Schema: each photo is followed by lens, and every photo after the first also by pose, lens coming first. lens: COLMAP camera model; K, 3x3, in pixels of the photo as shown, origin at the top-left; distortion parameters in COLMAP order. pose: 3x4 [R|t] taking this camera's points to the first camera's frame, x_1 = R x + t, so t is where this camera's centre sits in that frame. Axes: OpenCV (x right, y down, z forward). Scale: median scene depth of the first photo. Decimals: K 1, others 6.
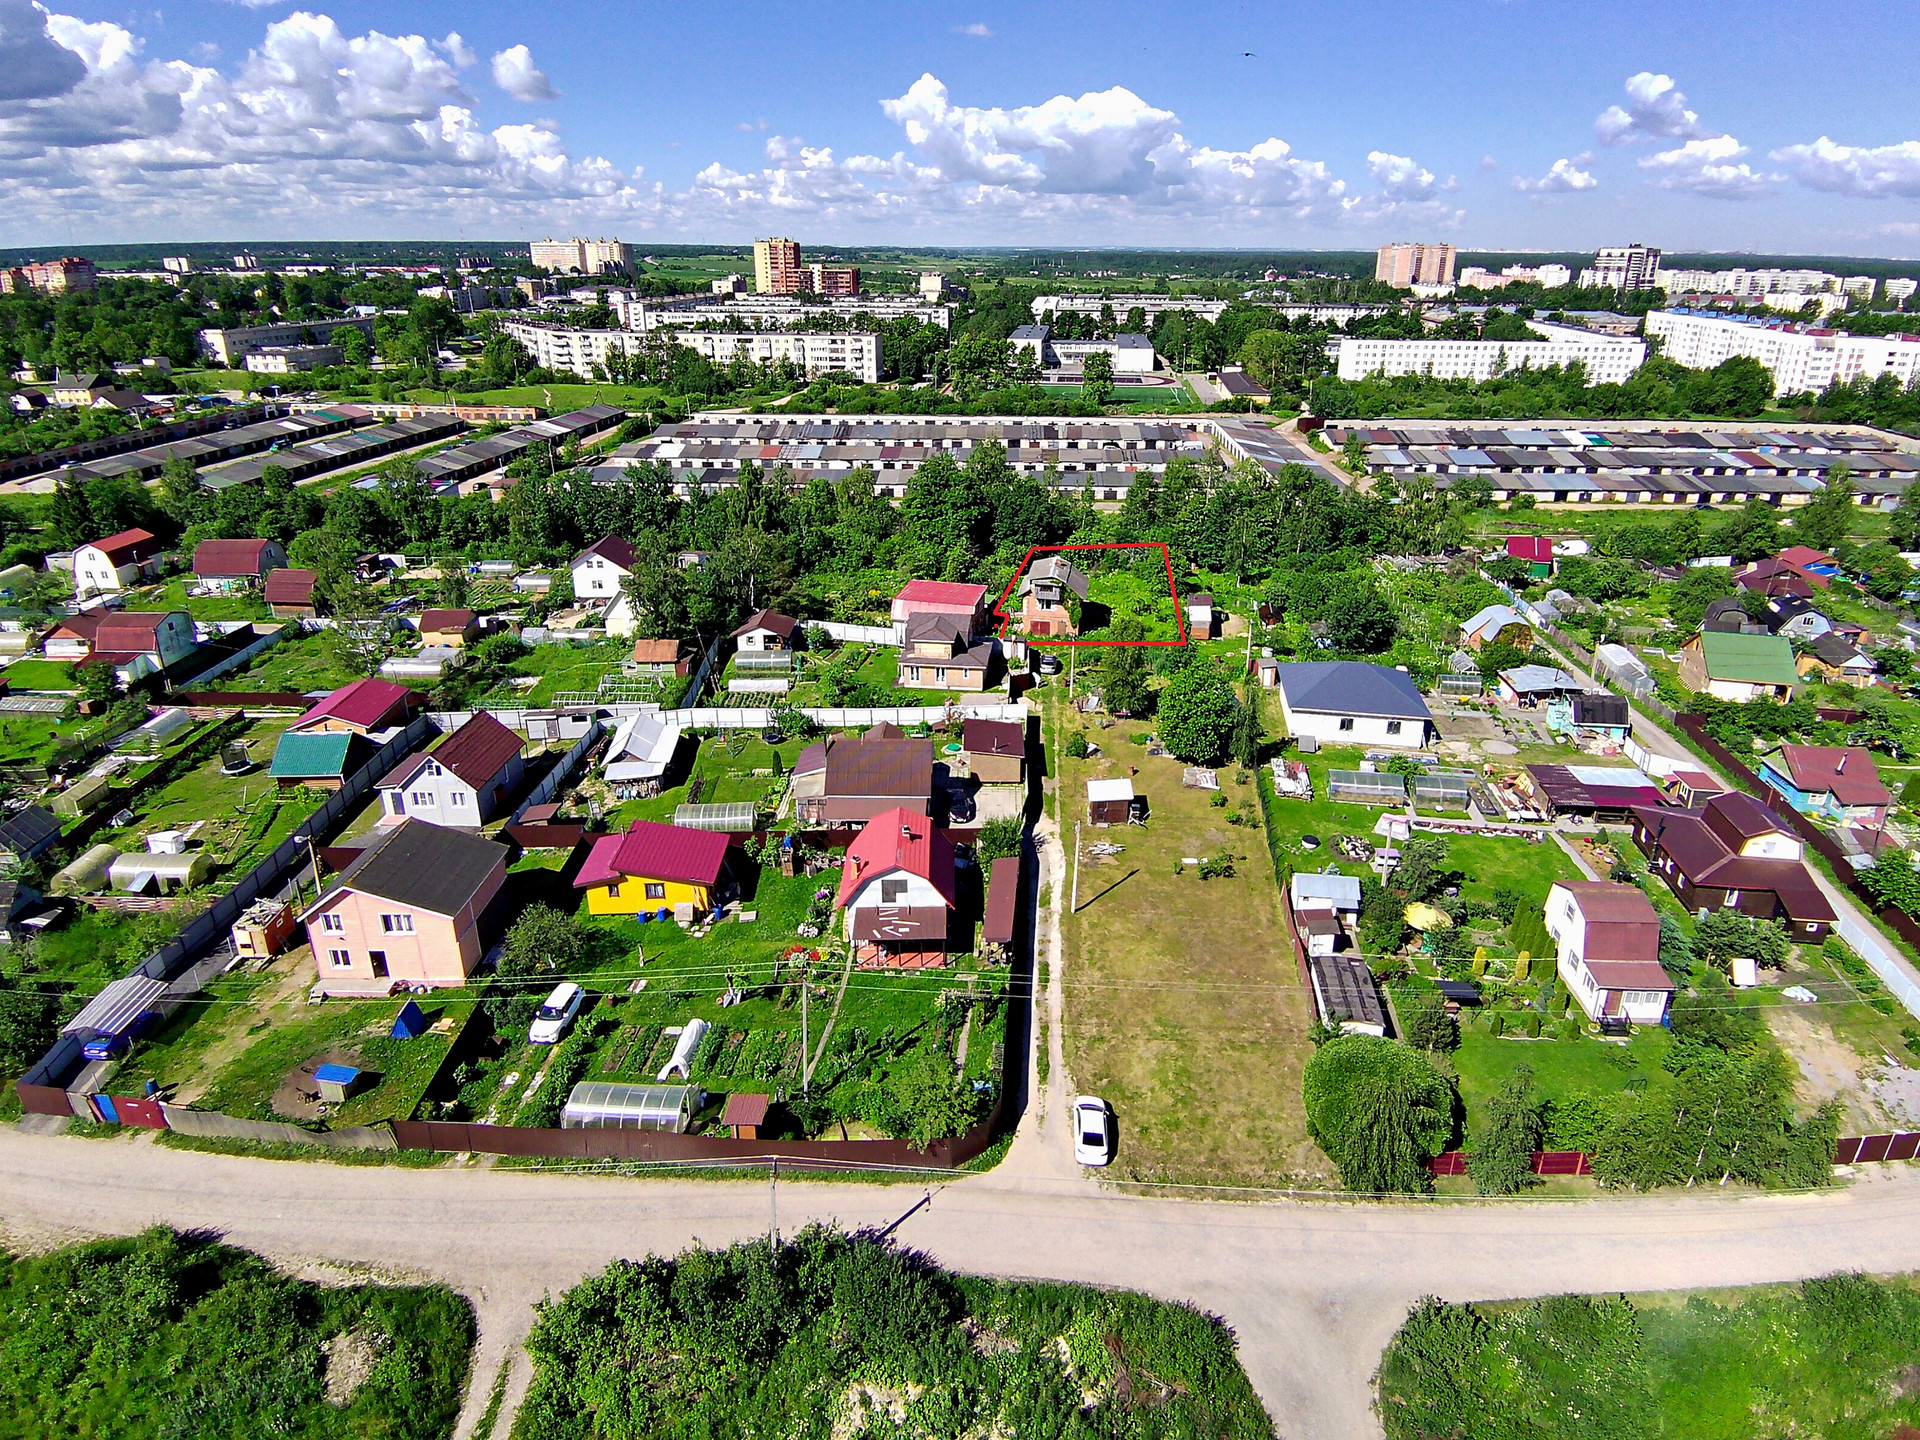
lens RADIAL K [[1041.7, 0, 990.0], [0, 1041.7, 592.1], [0, 0, 1]] dist [0.026977, -0.044784]
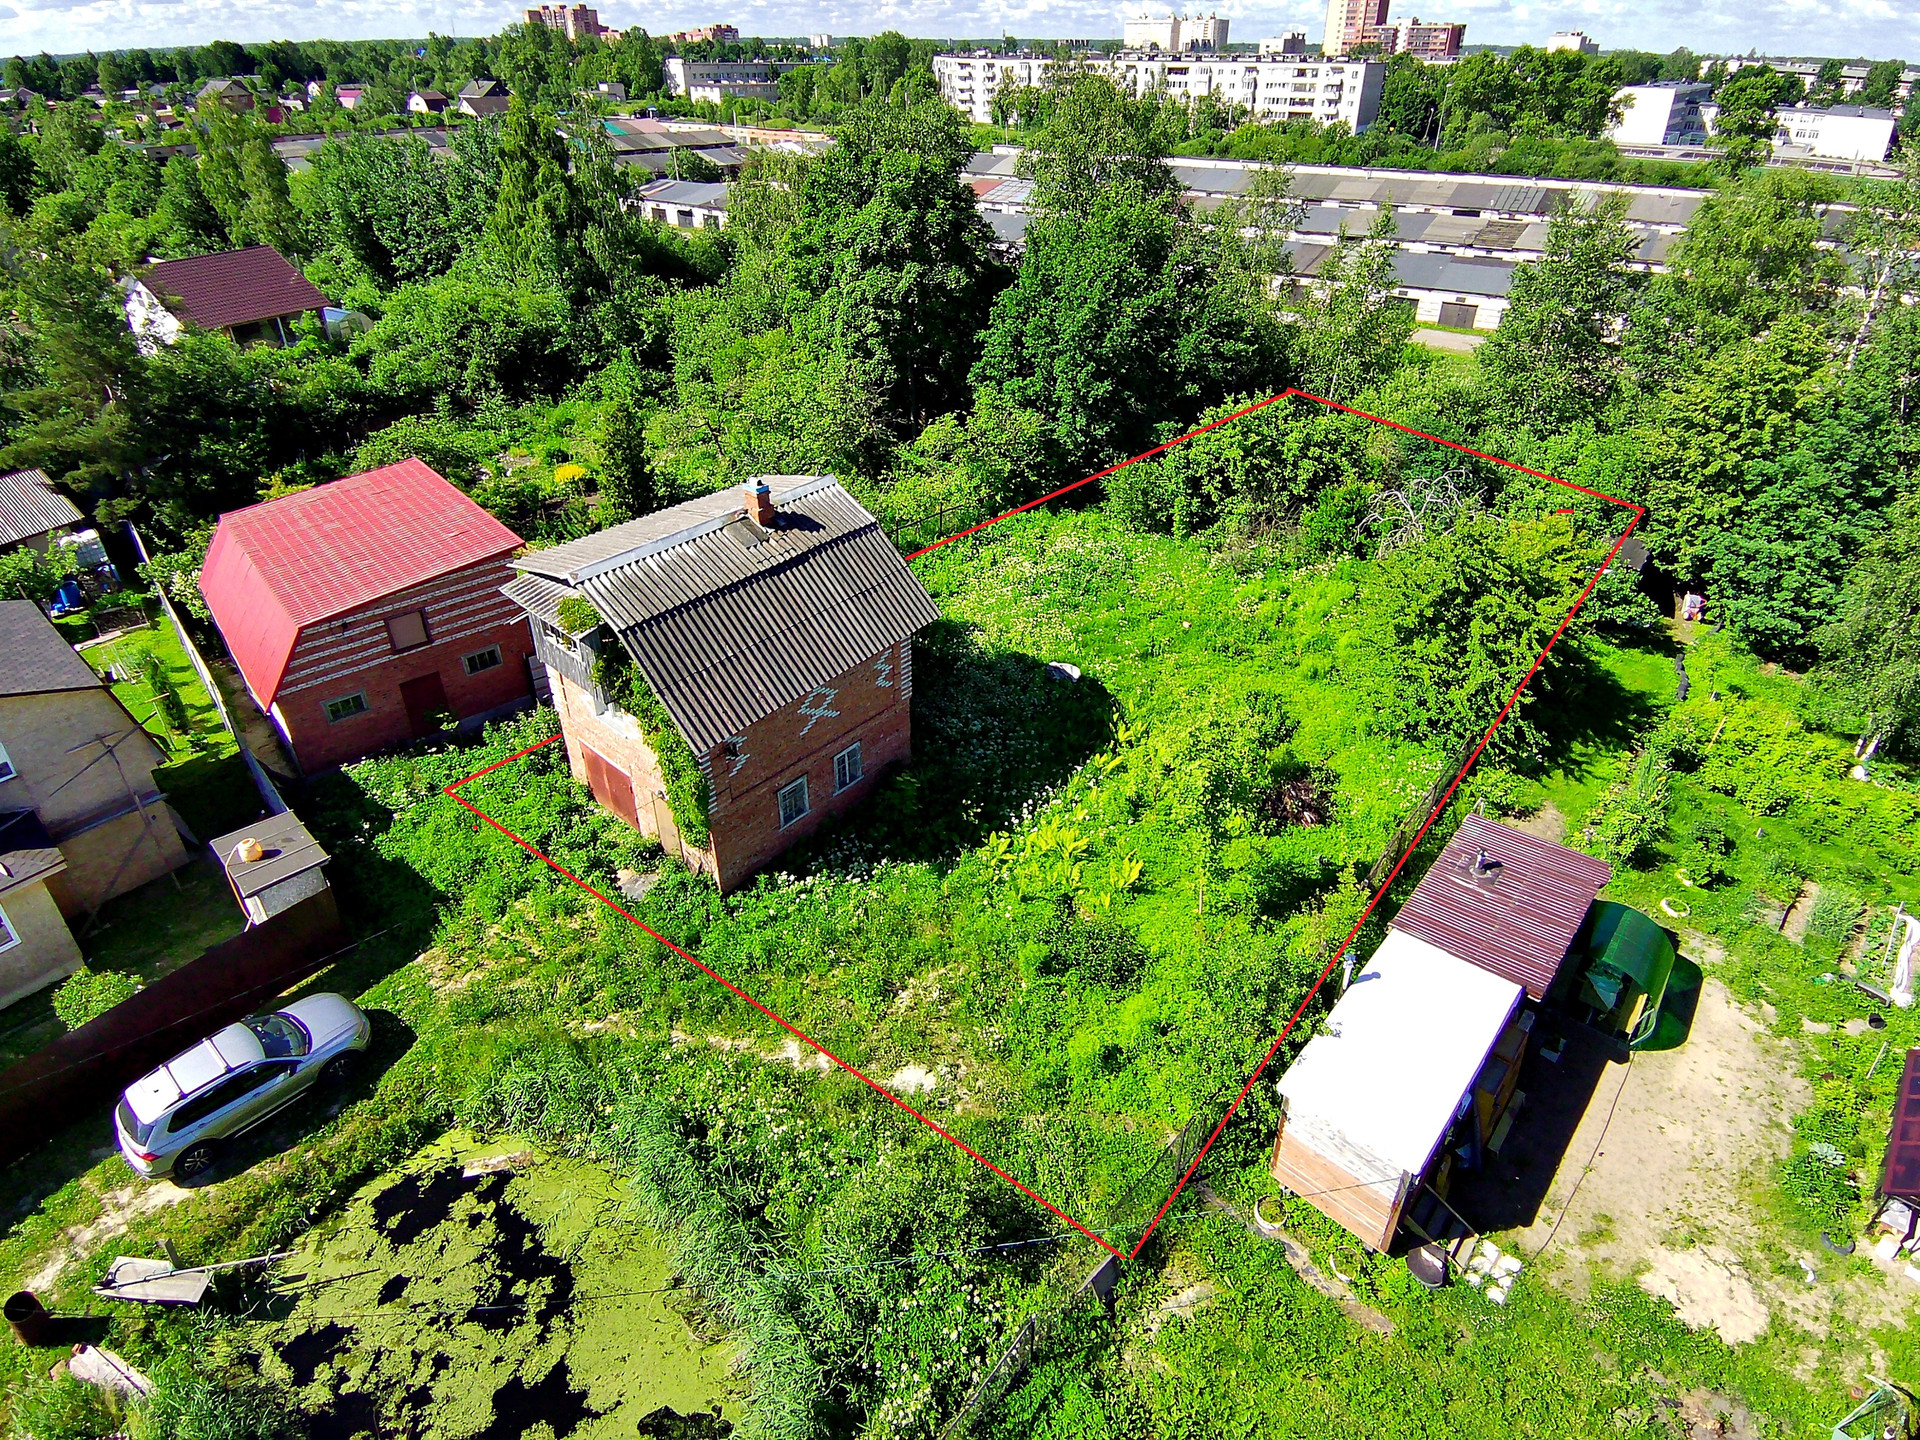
lens RADIAL K [[1041.7, 0, 990.0], [0, 1041.7, 592.1], [0, 0, 1]] dist [0.026977, -0.044784]
pose [[0.847866, 0.245095, -0.470161, 0.079426], [-0.168788, 0.965382, 0.198870, -0.023608], [0.502627, -0.089258, 0.859883, 0.326552]]
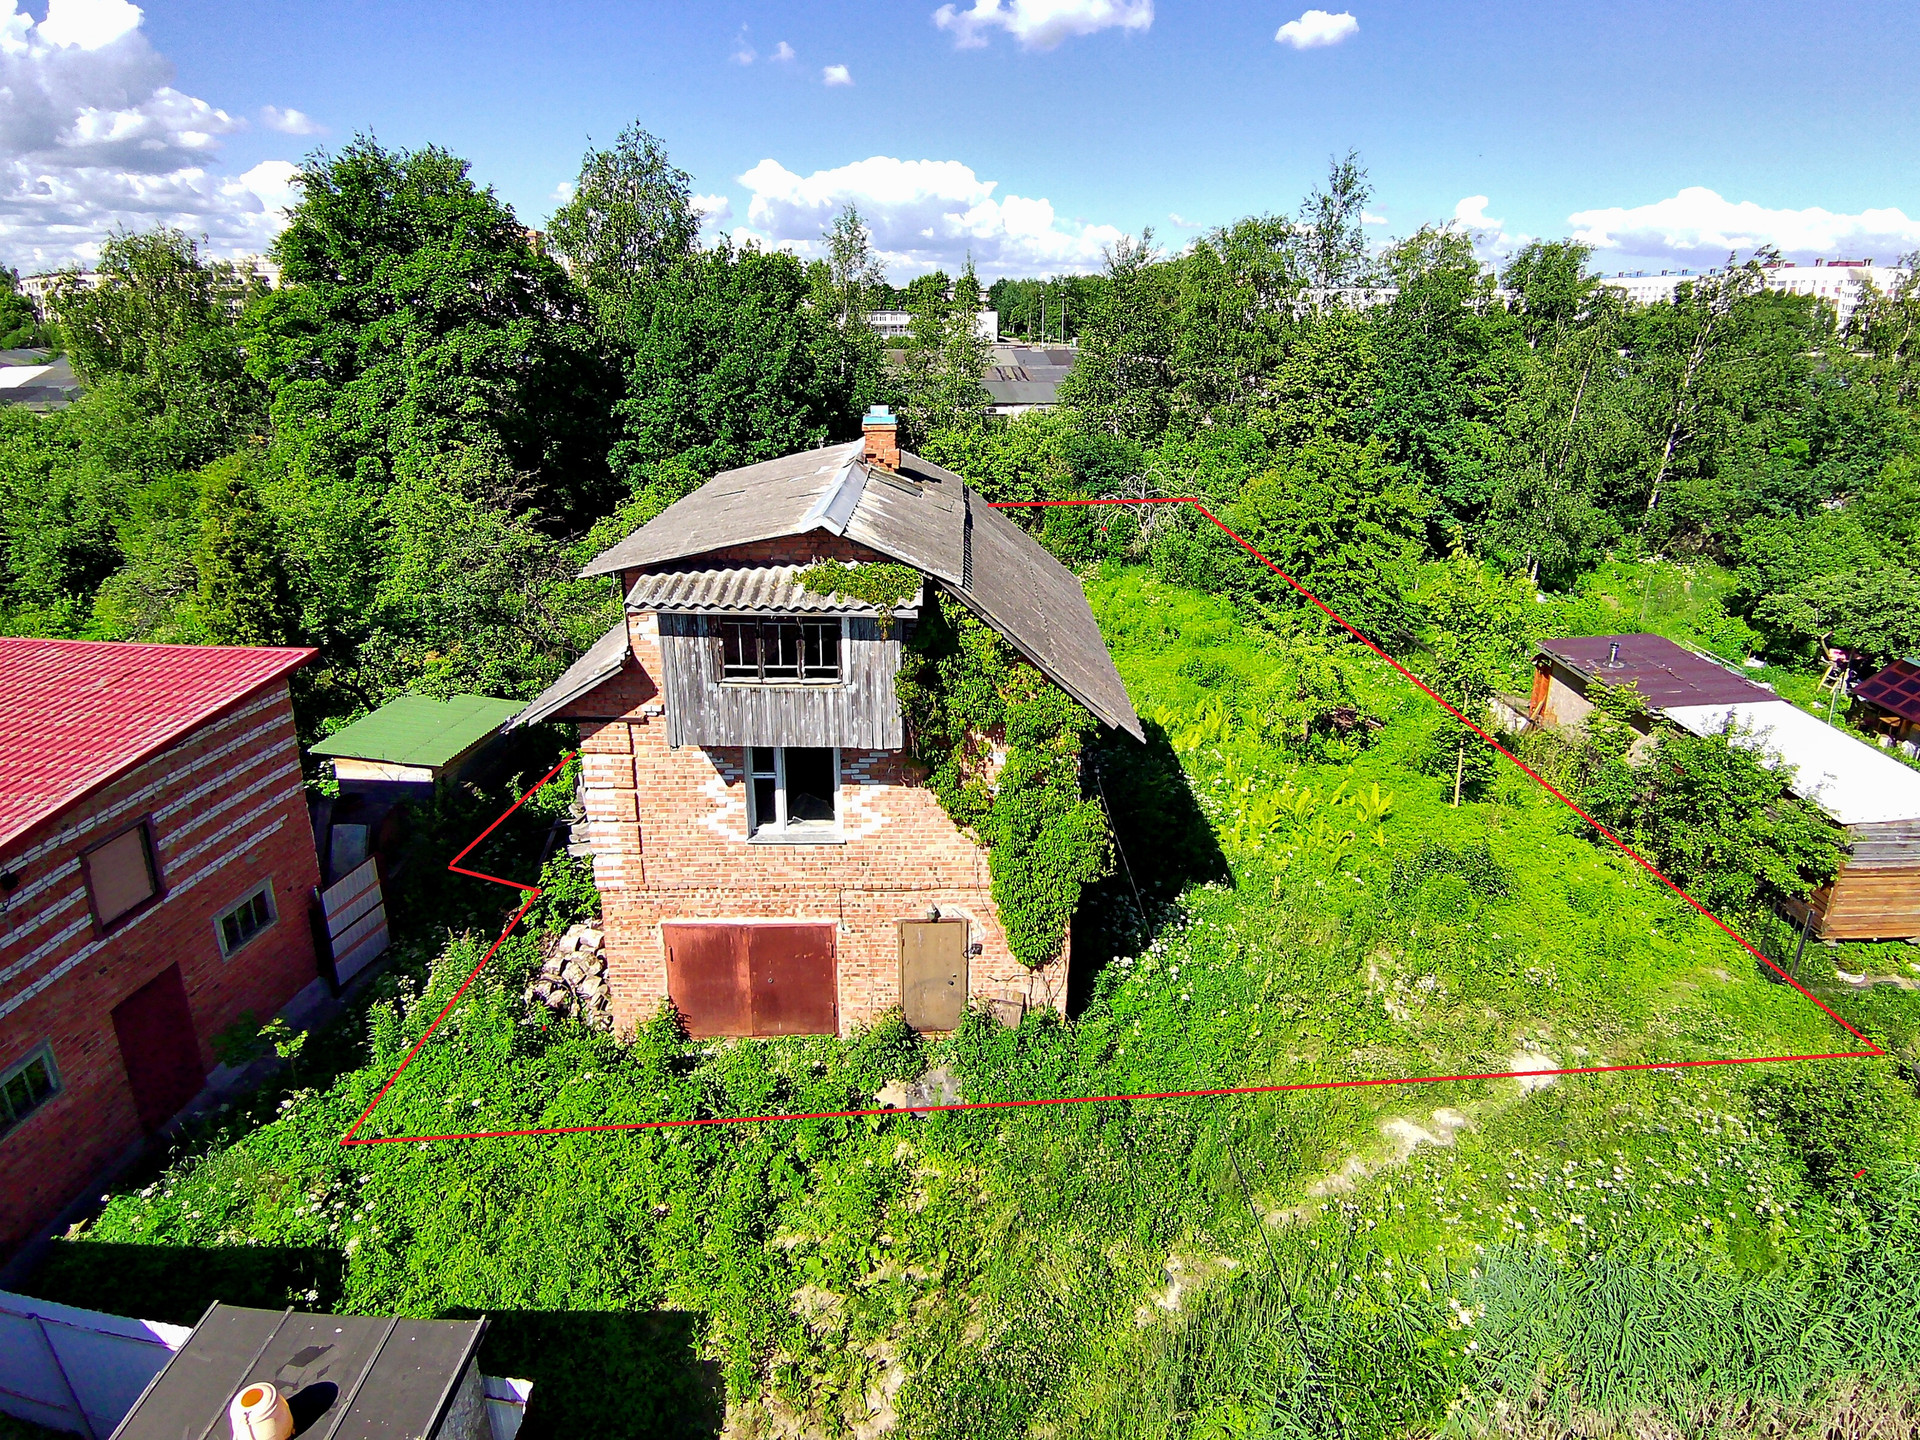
lens RADIAL K [[1036.5, 0, 992.5], [0, 1036.5, 597.9], [0, 0, 1]] dist [0.034405, -0.048672]
pose [[0.984281, -0.044419, 0.170933, 0.021572], [0.051896, 0.997870, -0.039523, -0.001264], [-0.168813, 0.047773, 0.984490, 0.334337]]
